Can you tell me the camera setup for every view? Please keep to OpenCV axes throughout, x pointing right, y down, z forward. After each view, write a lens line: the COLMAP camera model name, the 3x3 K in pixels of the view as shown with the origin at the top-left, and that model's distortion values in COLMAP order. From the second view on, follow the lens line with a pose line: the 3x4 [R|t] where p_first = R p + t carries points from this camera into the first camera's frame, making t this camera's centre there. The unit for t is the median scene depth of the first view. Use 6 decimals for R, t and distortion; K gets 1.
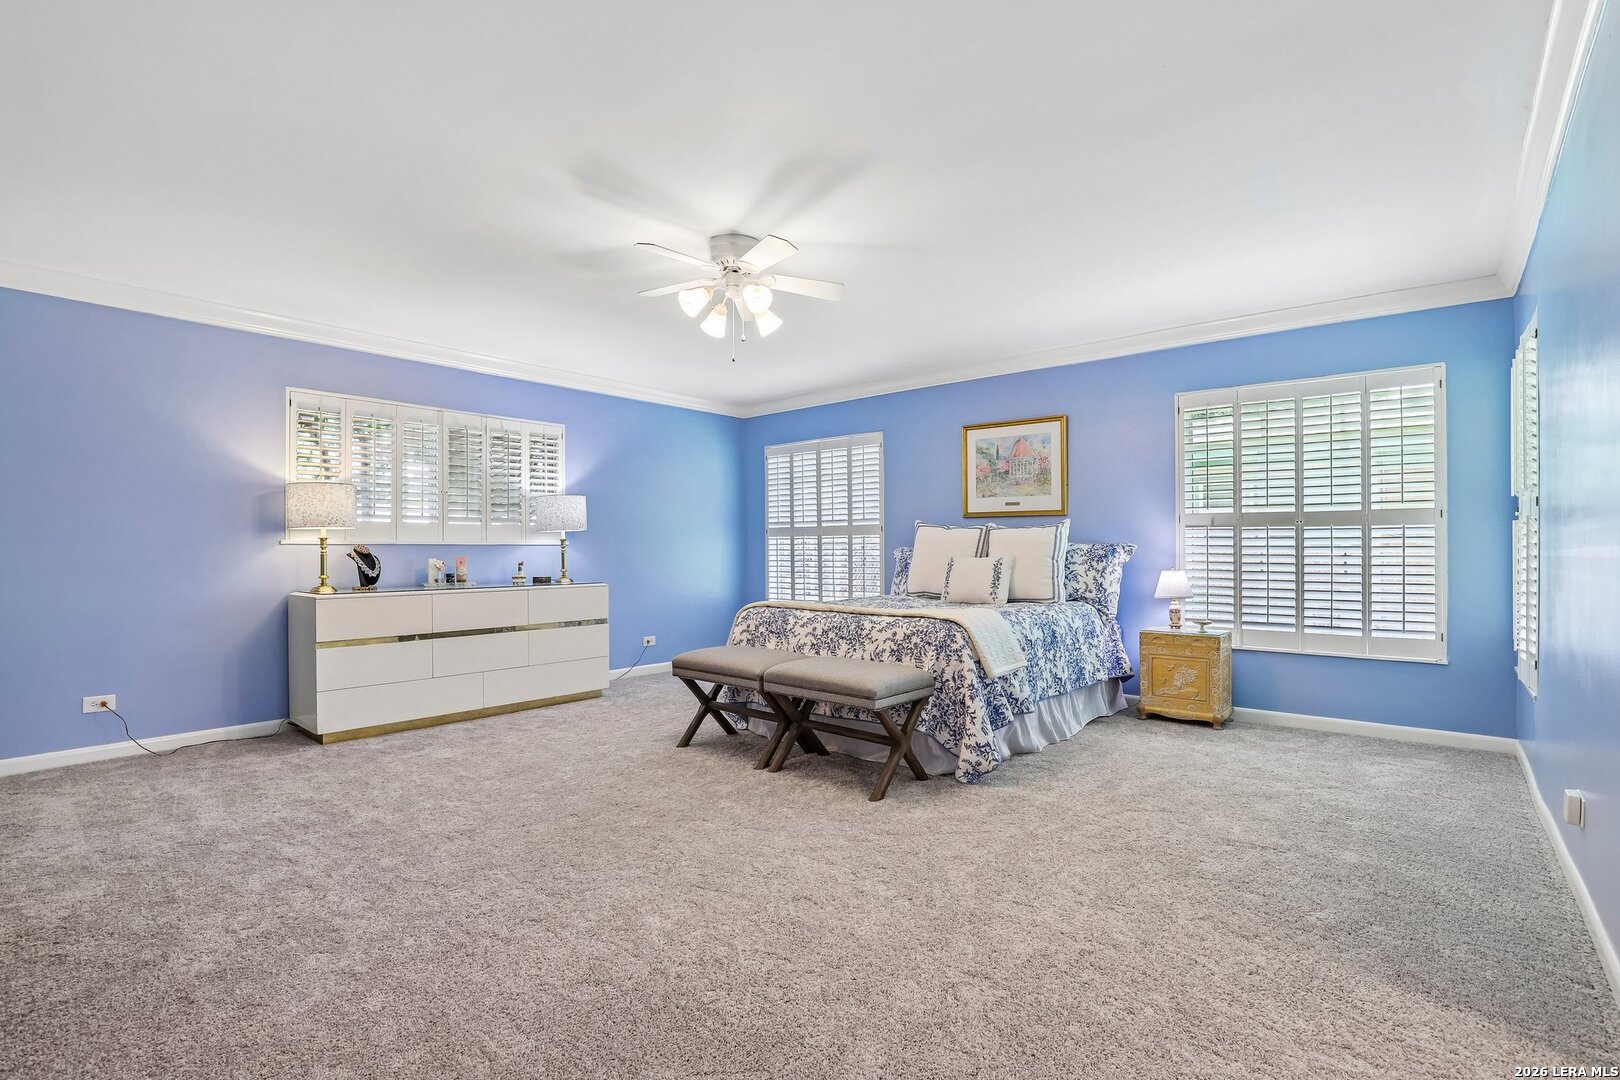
lens RADIAL K [[740.2, 0, 813.5], [0, 740.2, 544.1], [0, 0, 1]] dist [-0.020269, 0.005913]
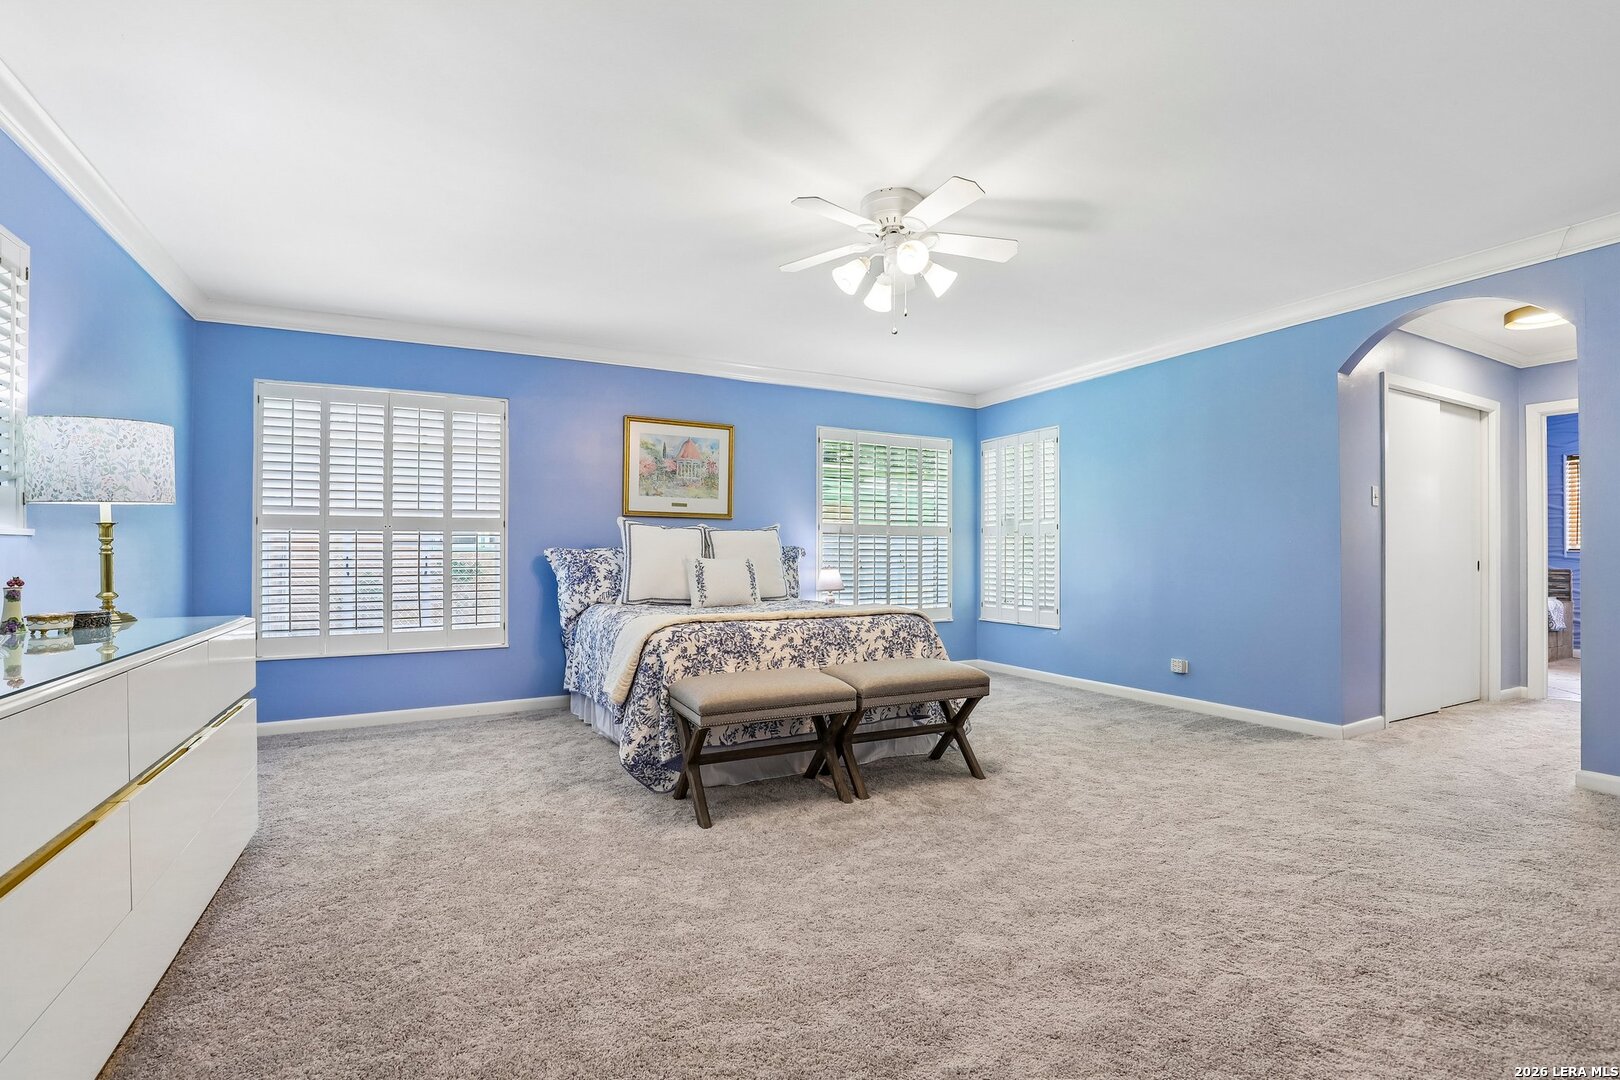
lens RADIAL K [[740.2, 0, 819.1], [0, 740.2, 546.7], [0, 0, 1]] dist [-0.020269, 0.005913]
pose [[0.376594, 0.008379, 0.926340, -0.602270], [-0.006966, 0.999956, -0.006214, 0.006811], [-0.926352, -0.004113, 0.376636, 0.476330]]
